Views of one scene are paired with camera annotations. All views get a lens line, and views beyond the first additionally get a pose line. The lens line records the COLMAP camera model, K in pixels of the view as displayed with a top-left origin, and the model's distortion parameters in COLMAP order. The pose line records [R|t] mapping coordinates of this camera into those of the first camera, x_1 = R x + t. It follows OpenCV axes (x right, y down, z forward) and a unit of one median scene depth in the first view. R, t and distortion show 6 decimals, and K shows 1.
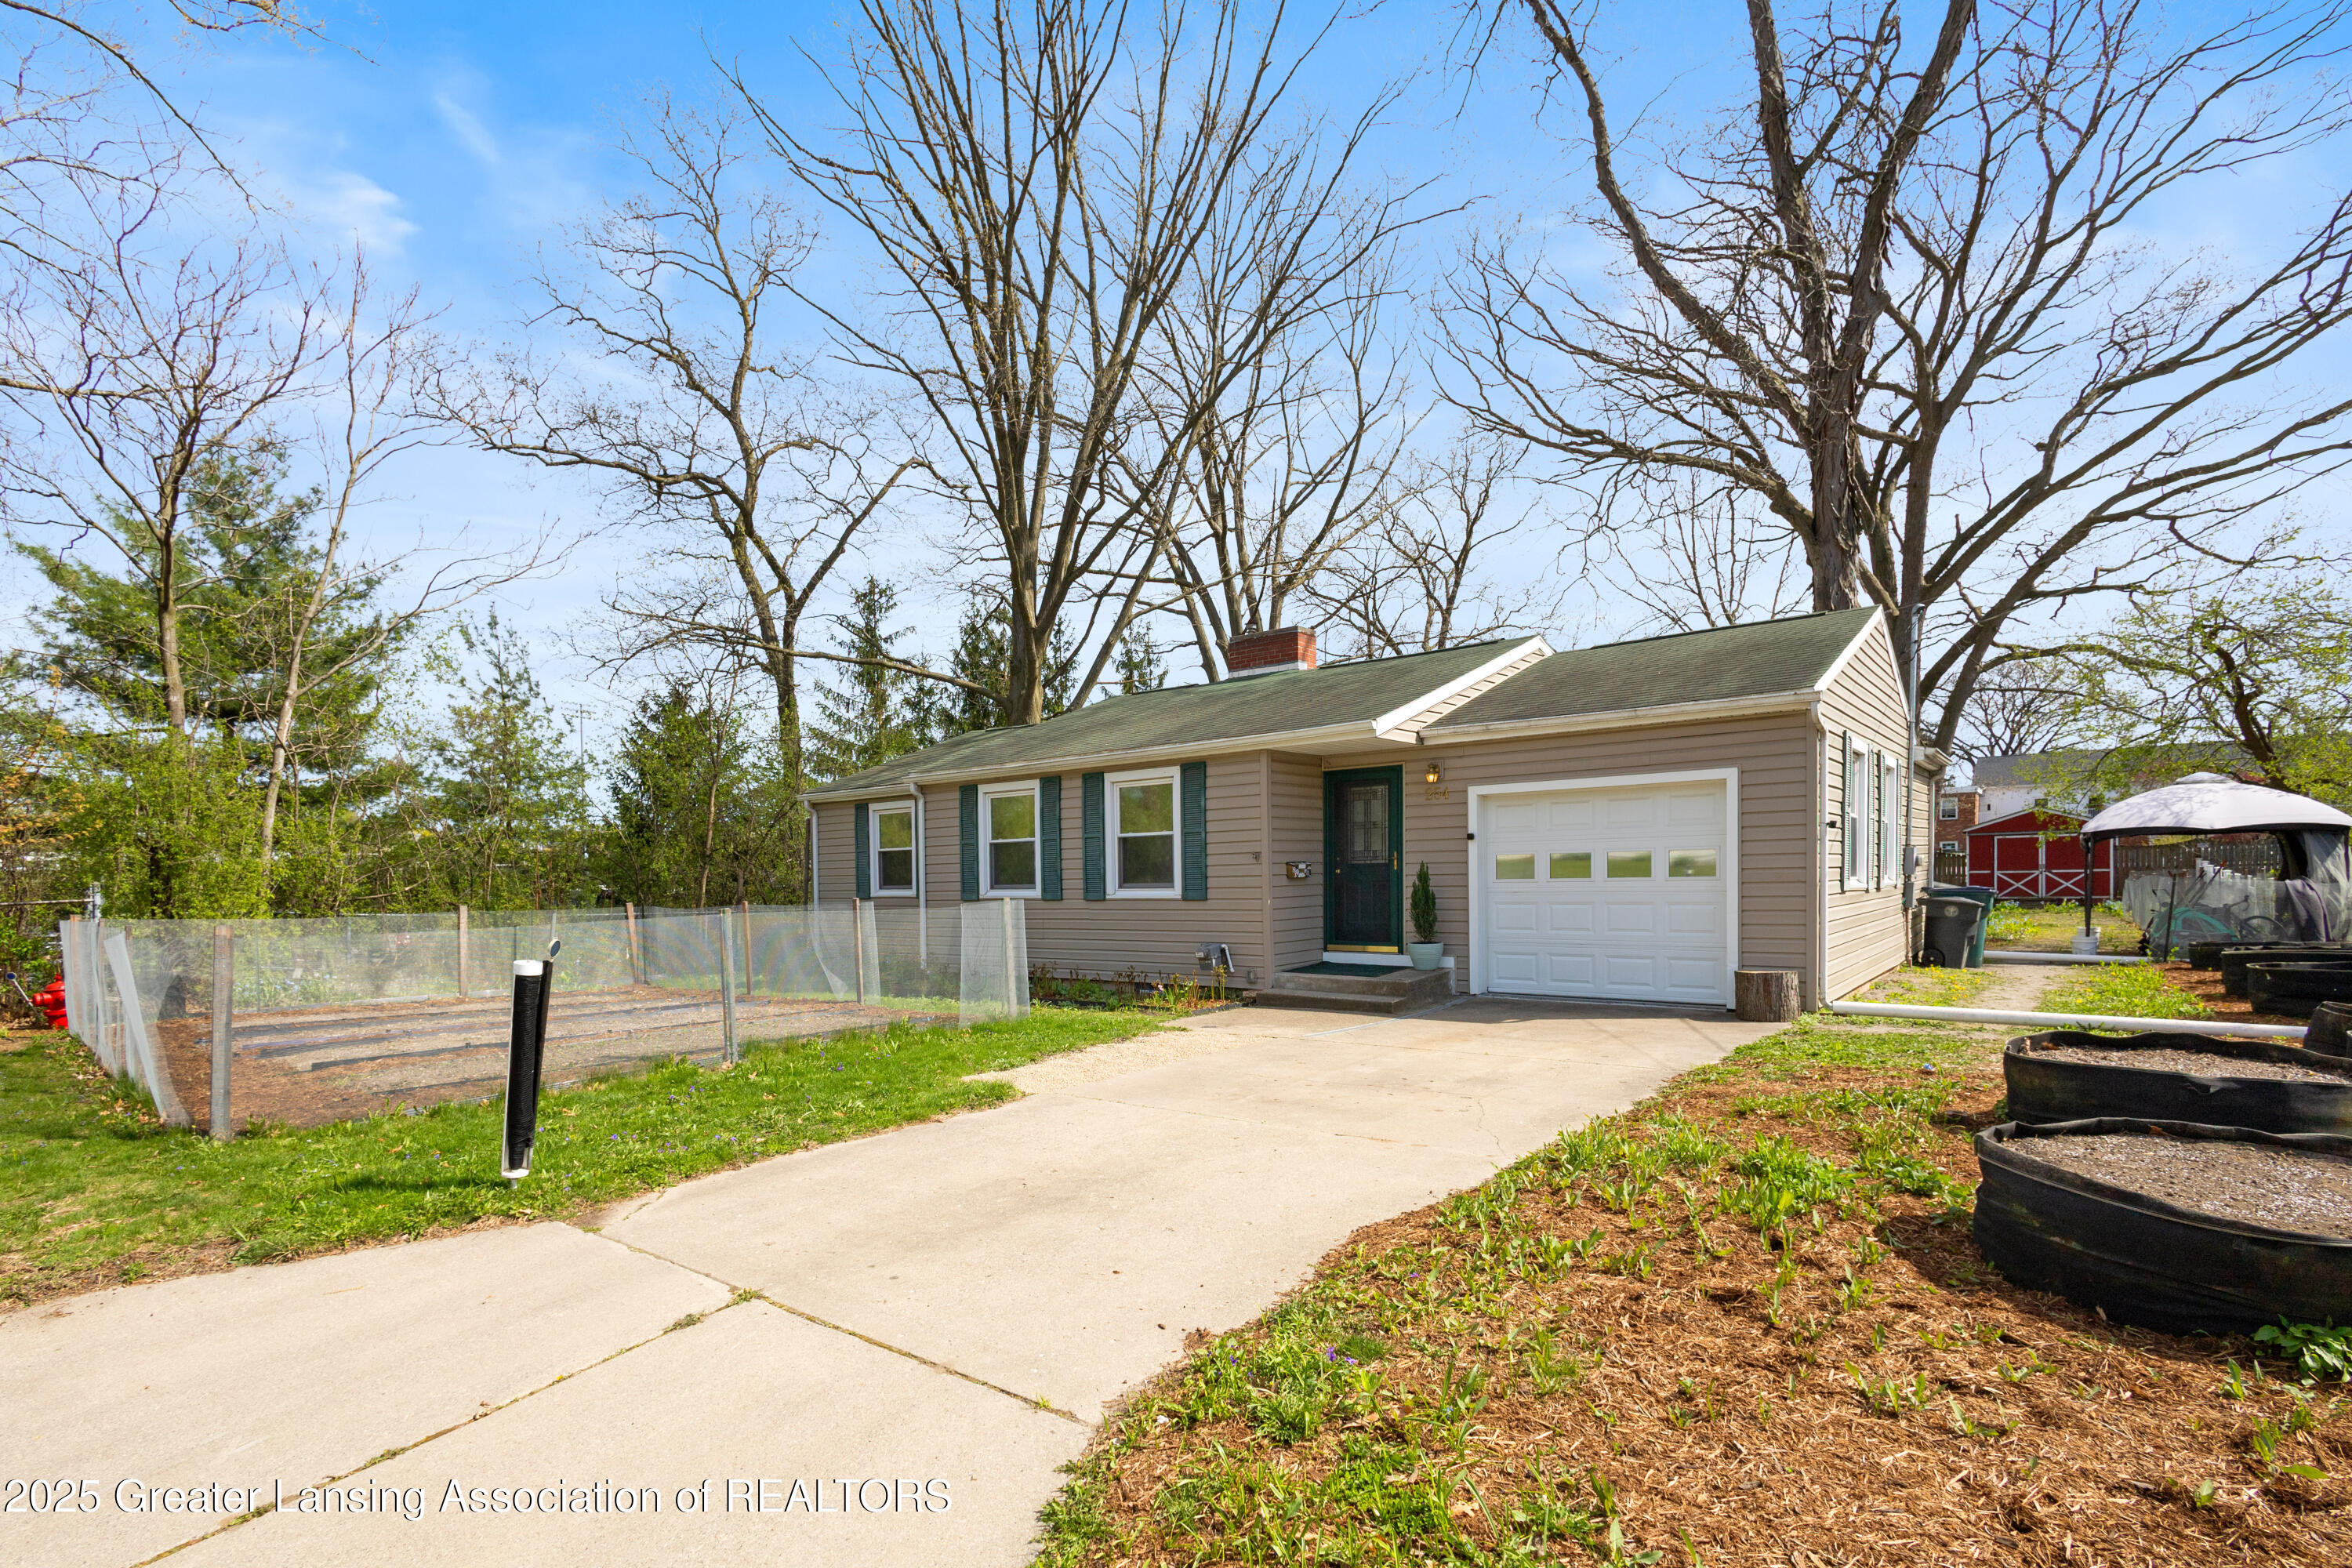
lens RADIAL K [[1105.6, 0, 1174.8], [0, 1105.6, 923.3], [0, 0, 1]] dist [0.011068, -0.000614]
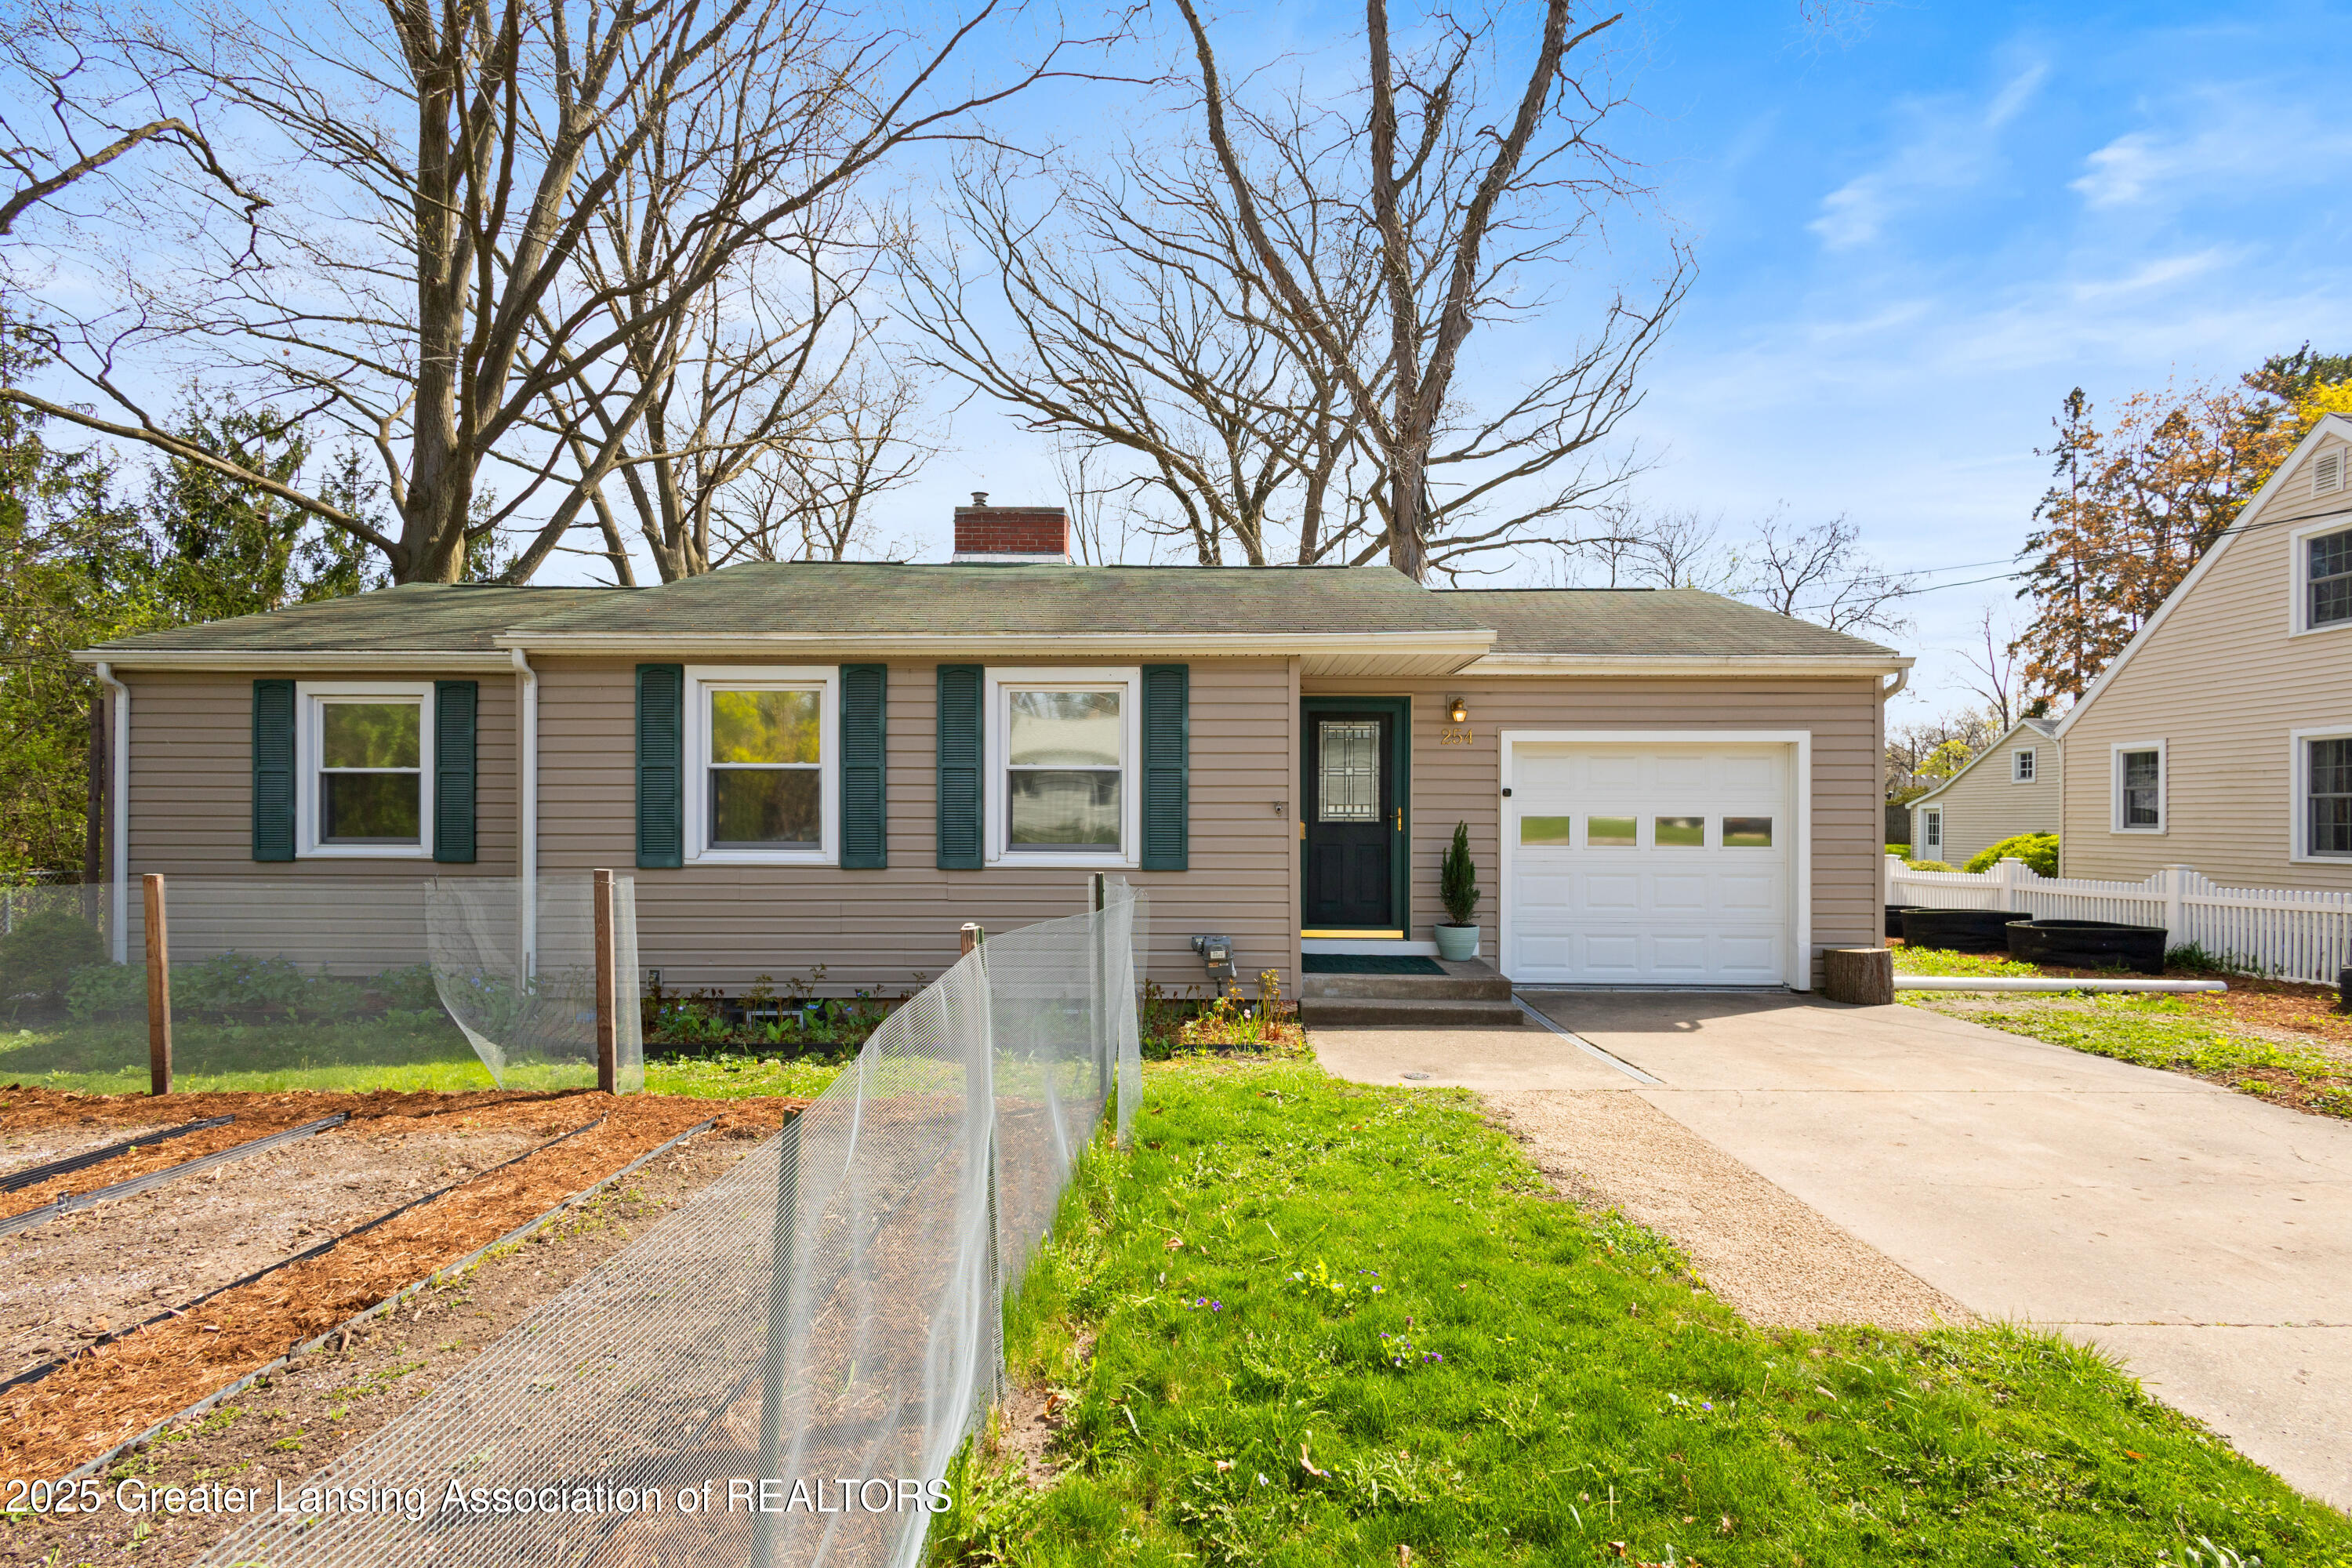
lens RADIAL K [[1090.6, 0, 1182.1], [0, 1090.6, 830.6], [0, 0, 1]] dist [0.011498, -0.001349]
pose [[0.793006, 0.018257, 0.608941, -0.192057], [0.006974, 0.999213, -0.039040, -0.009832], [-0.609174, 0.035206, 0.792255, 0.243071]]
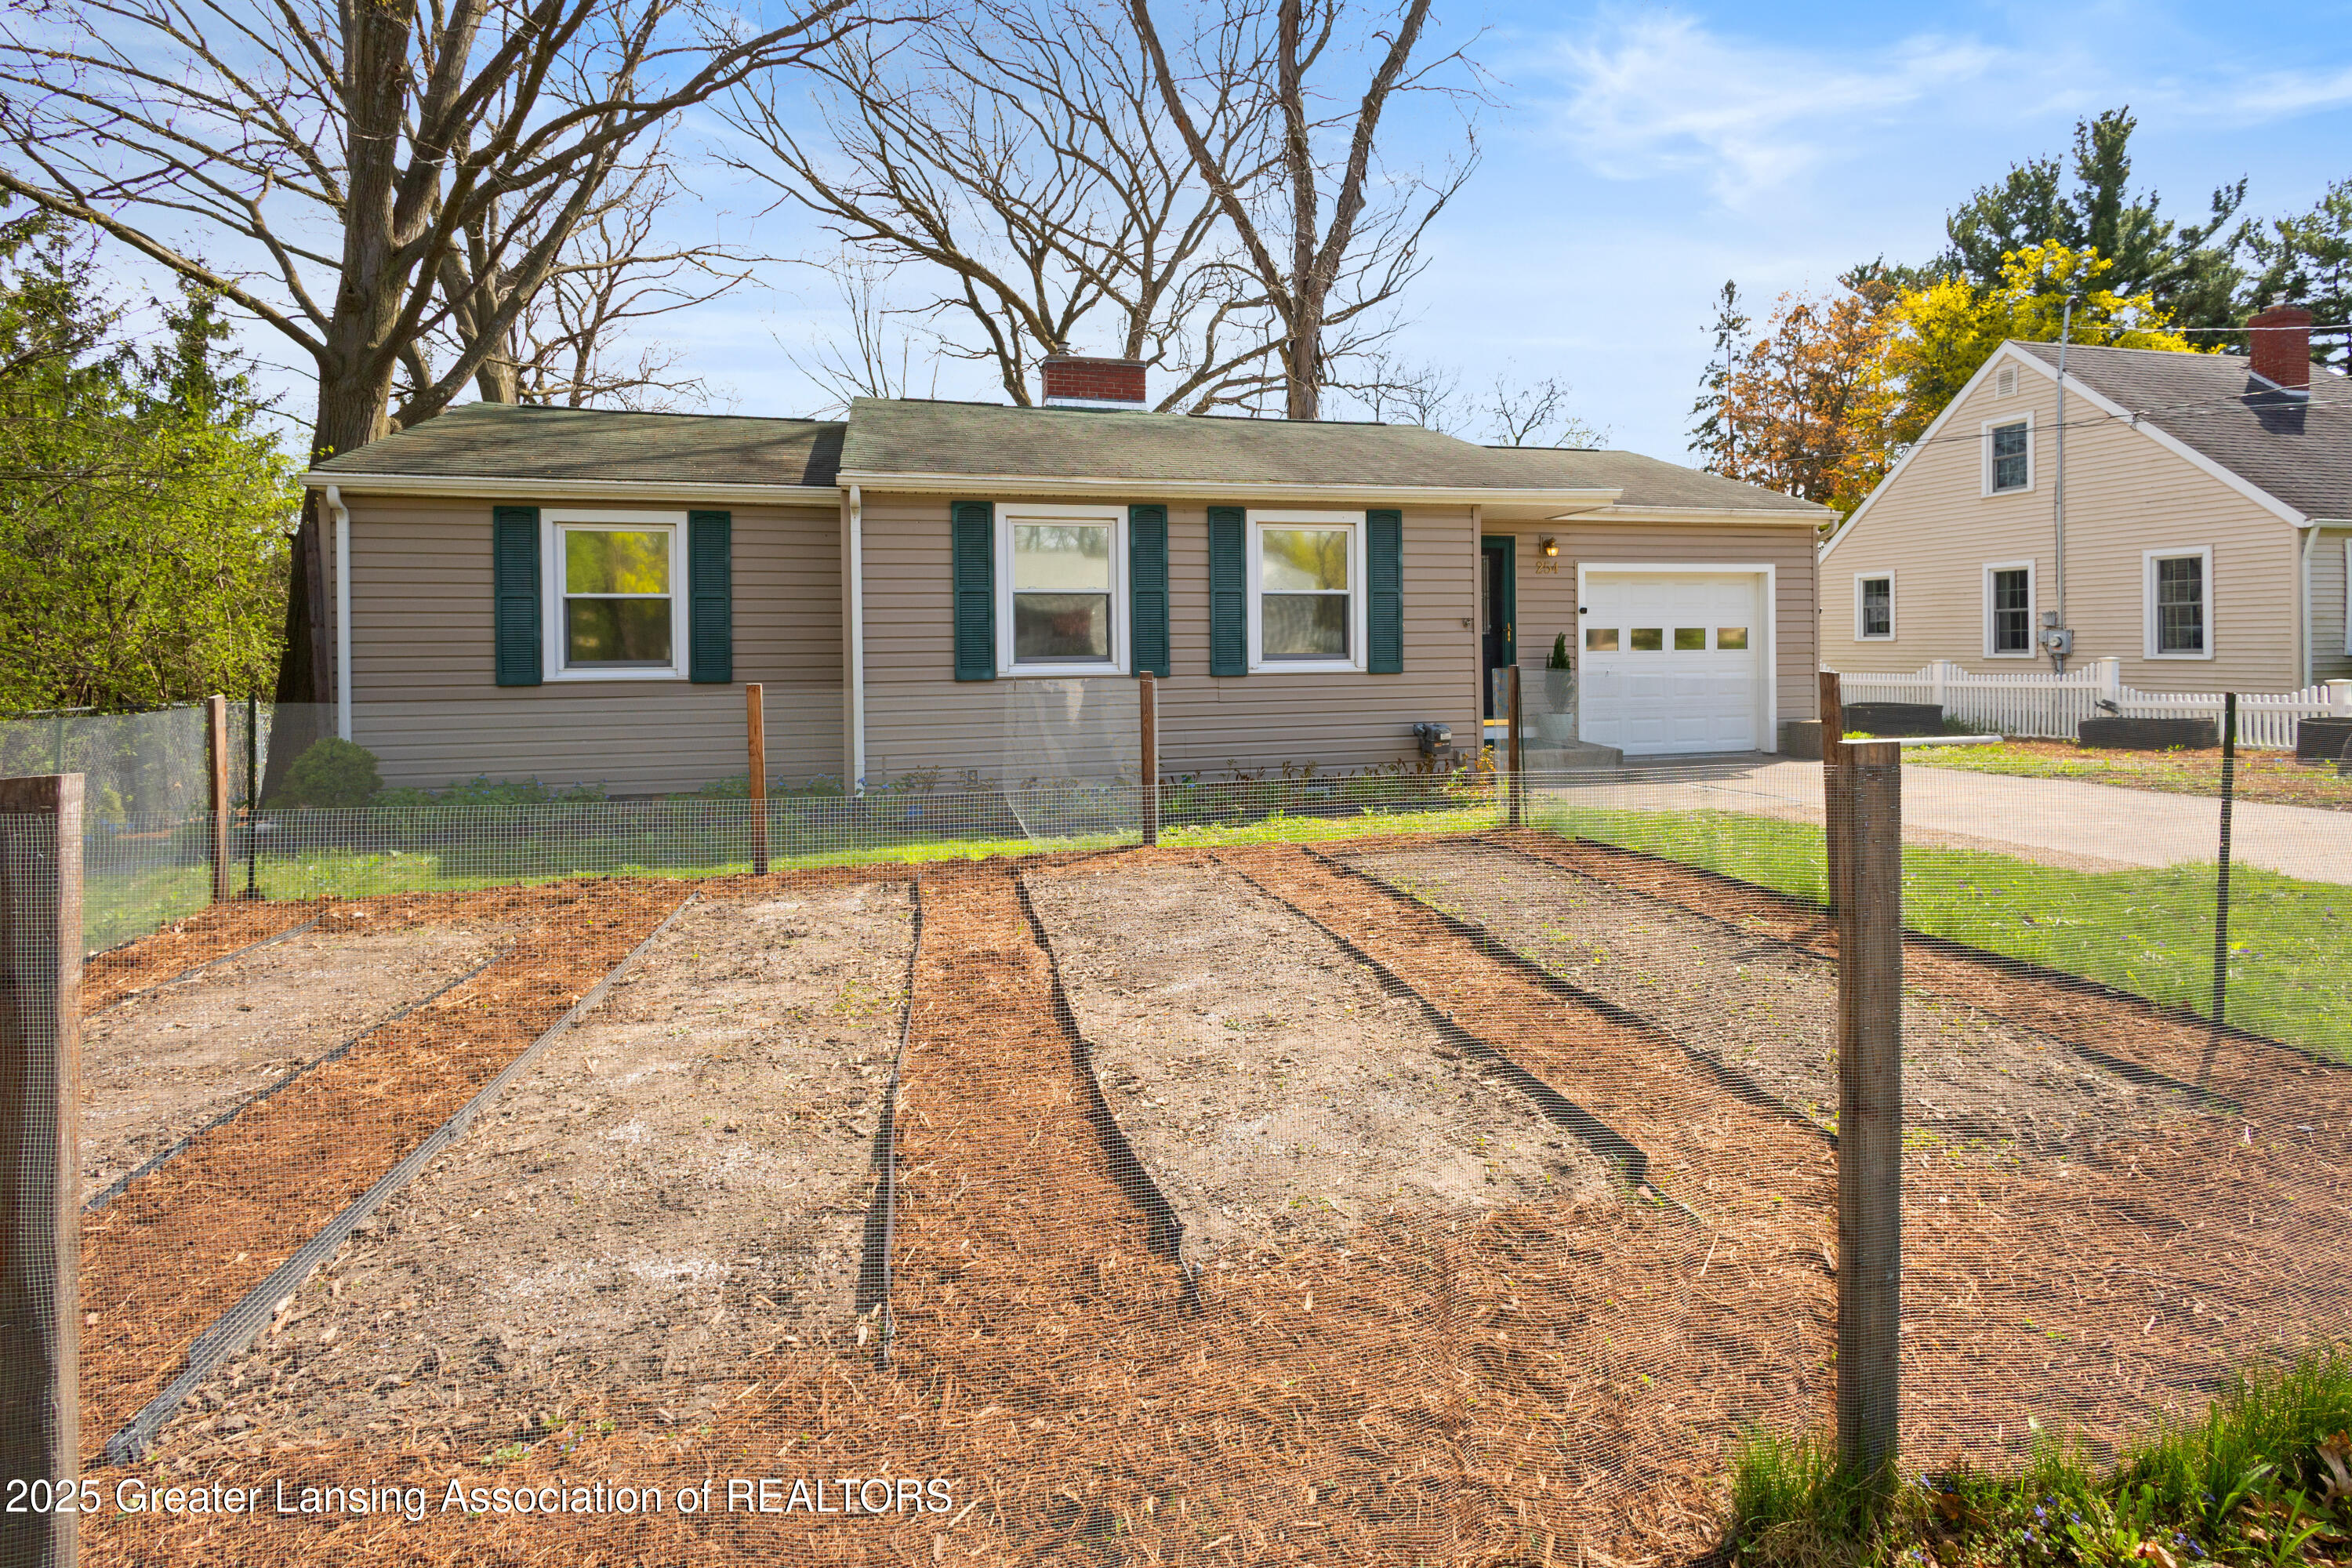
lens RADIAL K [[1106.4, 0, 1172.5], [0, 1106.4, 687.0], [0, 0, 1]] dist [0.003097, 0.015500]
pose [[0.606903, -0.015213, 0.794630, -0.385665], [0.033478, 0.999419, -0.006435, -0.005347], [-0.794070, 0.030508, 0.607060, 0.317644]]
